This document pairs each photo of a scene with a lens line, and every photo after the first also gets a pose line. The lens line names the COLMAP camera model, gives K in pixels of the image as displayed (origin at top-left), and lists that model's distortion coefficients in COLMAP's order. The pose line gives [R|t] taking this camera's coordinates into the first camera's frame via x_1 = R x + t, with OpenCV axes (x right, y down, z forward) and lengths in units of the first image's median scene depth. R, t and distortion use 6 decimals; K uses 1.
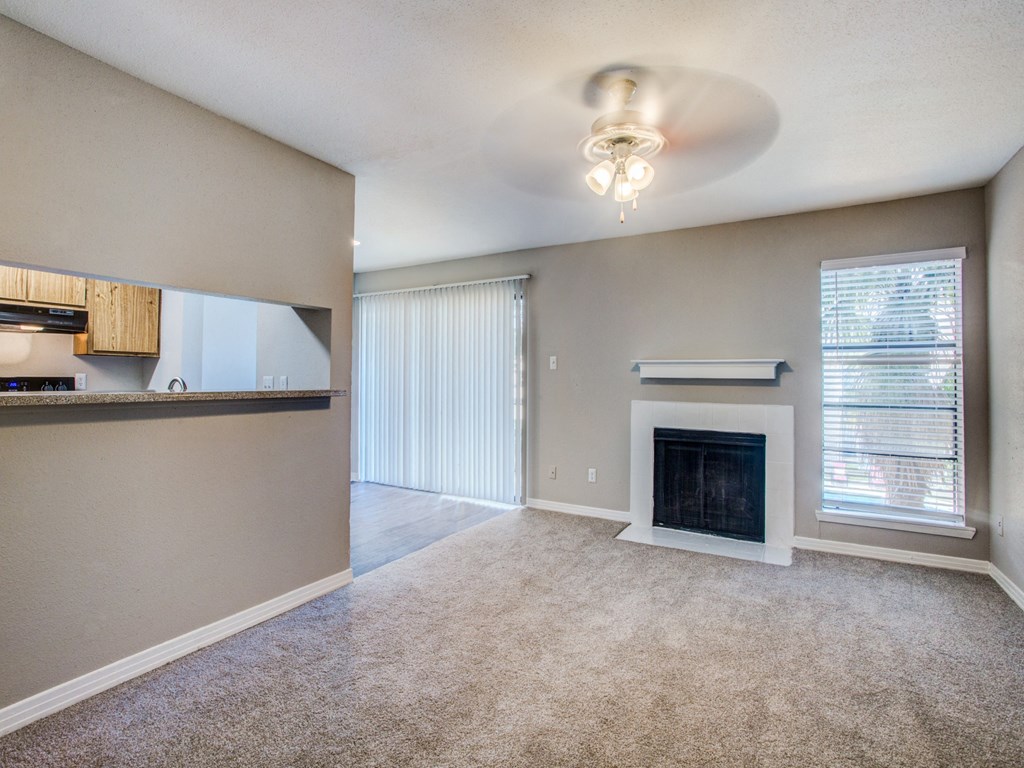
lens RADIAL K [[507.1, 0, 512.0], [0, 507.1, 384.0], [0, 0, 1]] dist [-0.076233, -0.000171]
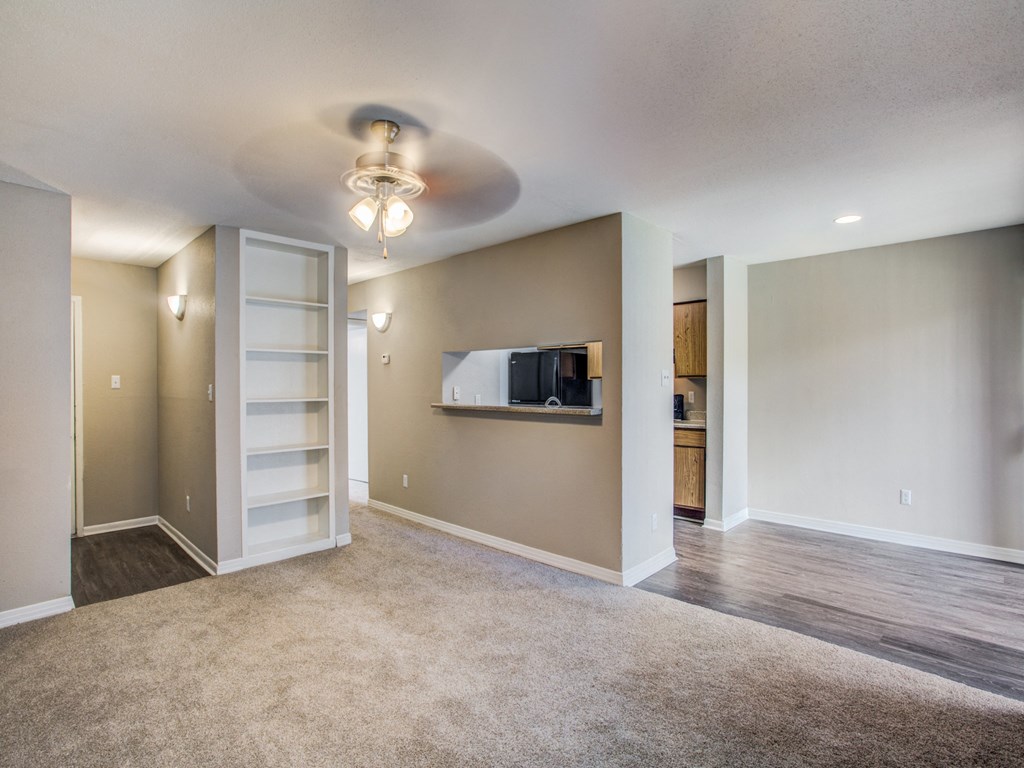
lens RADIAL K [[503.3, 0, 512.0], [0, 503.3, 384.0], [0, 0, 1]] dist [-0.001488, -0.000195]
pose [[-0.222862, -0.001820, -0.974848, 0.827568], [0.001936, 0.999995, -0.002310, -0.050113], [0.974848, -0.002402, -0.222857, 1.014407]]
